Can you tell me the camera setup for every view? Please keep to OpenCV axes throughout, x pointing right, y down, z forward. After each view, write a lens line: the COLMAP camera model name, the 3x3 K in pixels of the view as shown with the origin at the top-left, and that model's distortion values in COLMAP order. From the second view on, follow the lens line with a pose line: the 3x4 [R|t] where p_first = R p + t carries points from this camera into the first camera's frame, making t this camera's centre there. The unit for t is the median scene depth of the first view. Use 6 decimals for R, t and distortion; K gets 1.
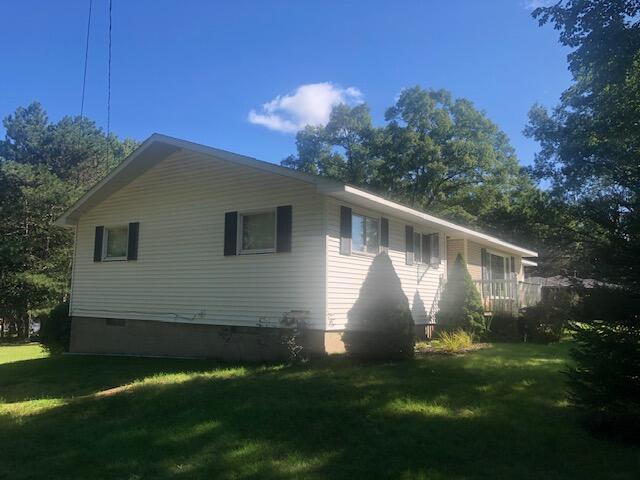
lens RADIAL K [[517.1, 0, 319.0], [0, 517.1, 238.6], [0, 0, 1]] dist [0.033814, -0.043925]
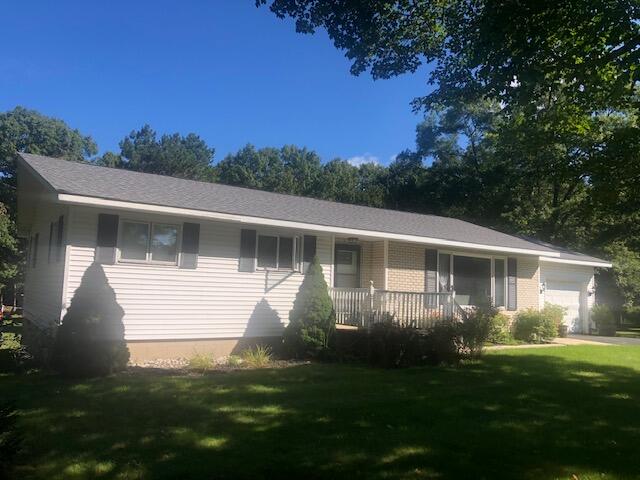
lens RADIAL K [[517.1, 0, 319.6], [0, 517.1, 241.1], [0, 0, 1]] dist [0.033814, -0.043925]
pose [[0.931879, -0.025447, -0.361875, 0.607612], [0.029260, 0.999559, 0.005062, -0.004030], [0.361586, -0.015306, 0.932213, 0.193136]]
